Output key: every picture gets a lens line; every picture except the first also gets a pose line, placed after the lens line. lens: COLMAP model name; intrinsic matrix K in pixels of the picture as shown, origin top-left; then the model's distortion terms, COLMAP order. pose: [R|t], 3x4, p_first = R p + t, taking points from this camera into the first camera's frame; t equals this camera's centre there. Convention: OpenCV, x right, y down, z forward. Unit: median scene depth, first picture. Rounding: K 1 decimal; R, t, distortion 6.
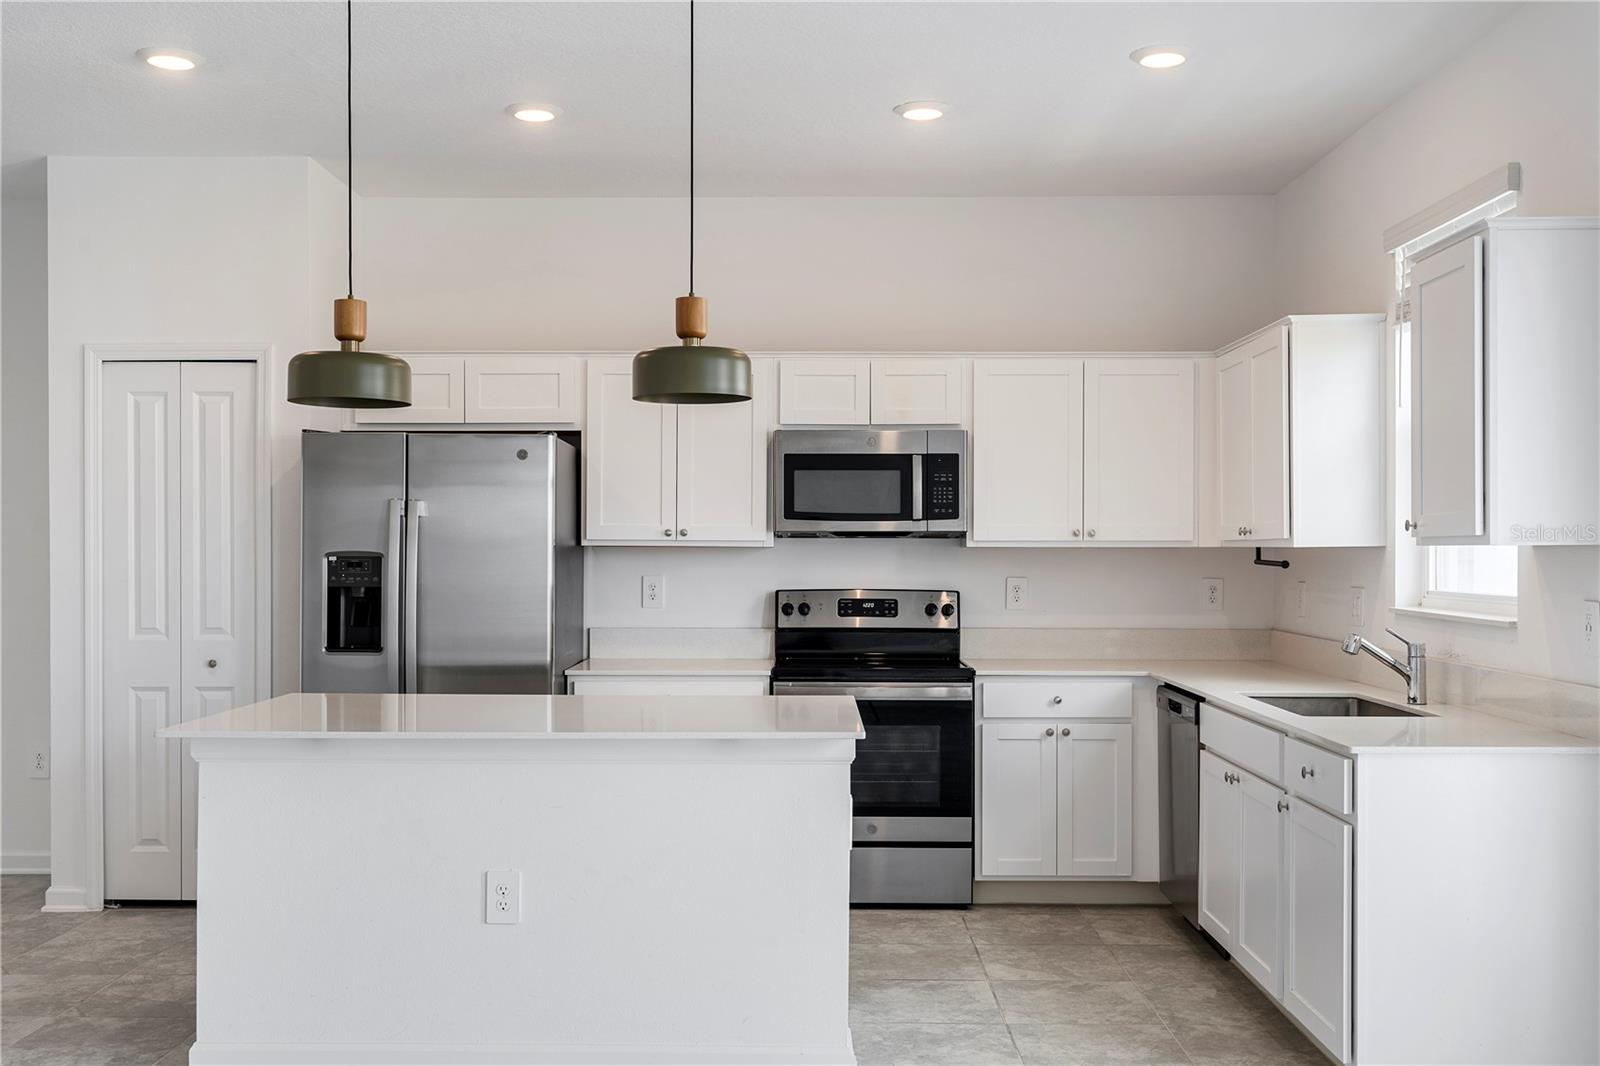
lens RADIAL K [[1564.5, 0, 799.9], [0, 1564.5, 545.8], [0, 0, 1]] dist [0.011327, 0.008891]
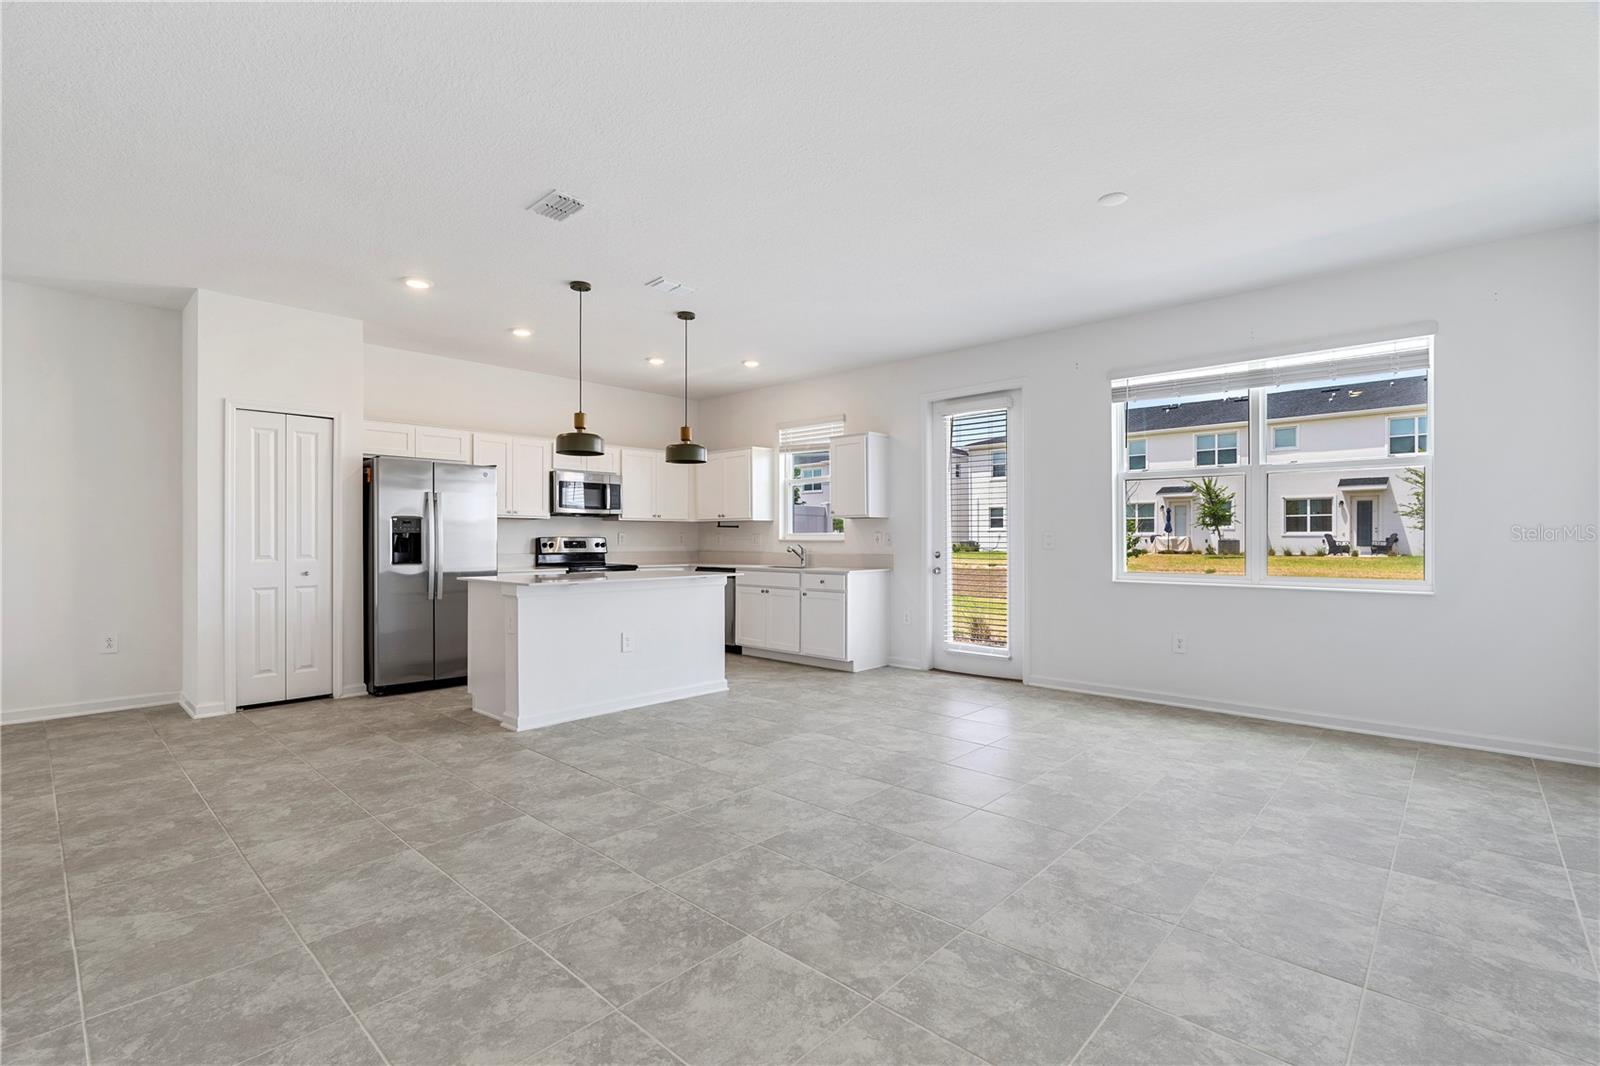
lens RADIAL K [[727.4, 0, 794.1], [0, 727.4, 530.6], [0, 0, 1]] dist [-0.005465, 0.000802]
pose [[0.675015, 0.006942, 0.737771, -0.625517], [-0.000126, 0.999957, -0.009294, 0.030816], [-0.737804, 0.006181, 0.674987, -0.038788]]
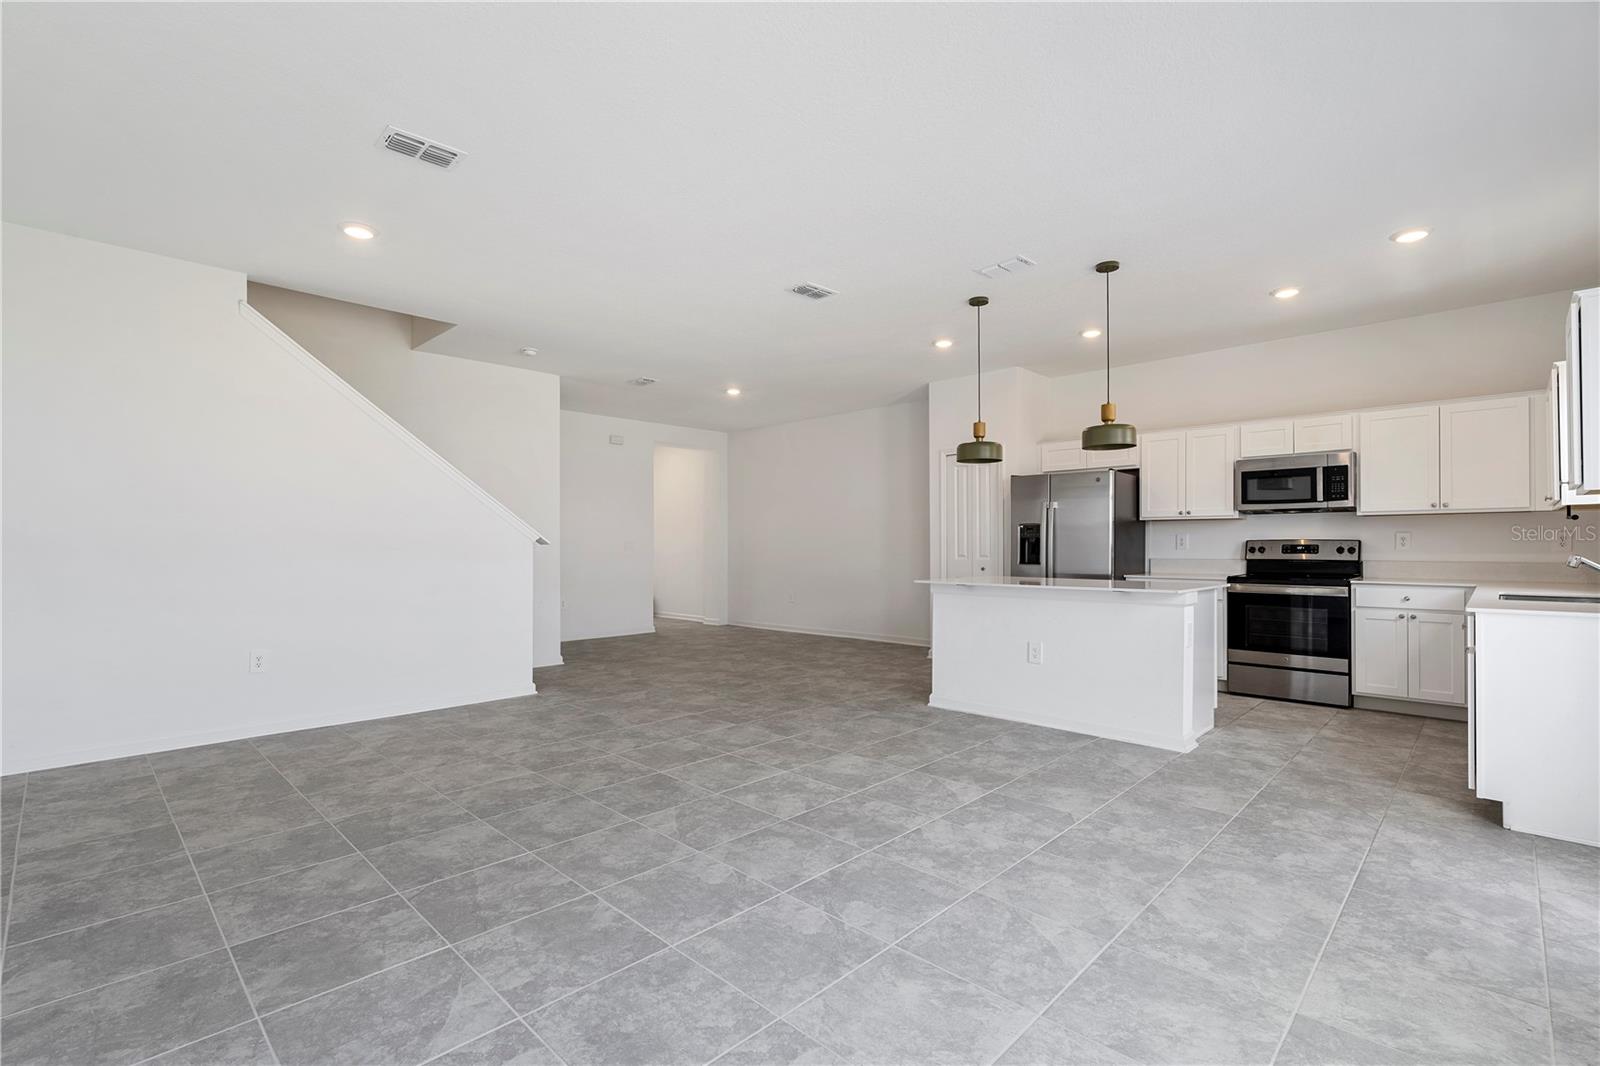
lens RADIAL K [[724.5, 0, 800.0], [0, 724.5, 533.0], [0, 0, 1]] dist [-0.007841, 0.001154]
pose [[0.720668, -0.014071, -0.693137, 0.234707], [0.004788, 0.999871, -0.015320, 0.033145], [0.693264, 0.007721, 0.720643, -0.069290]]
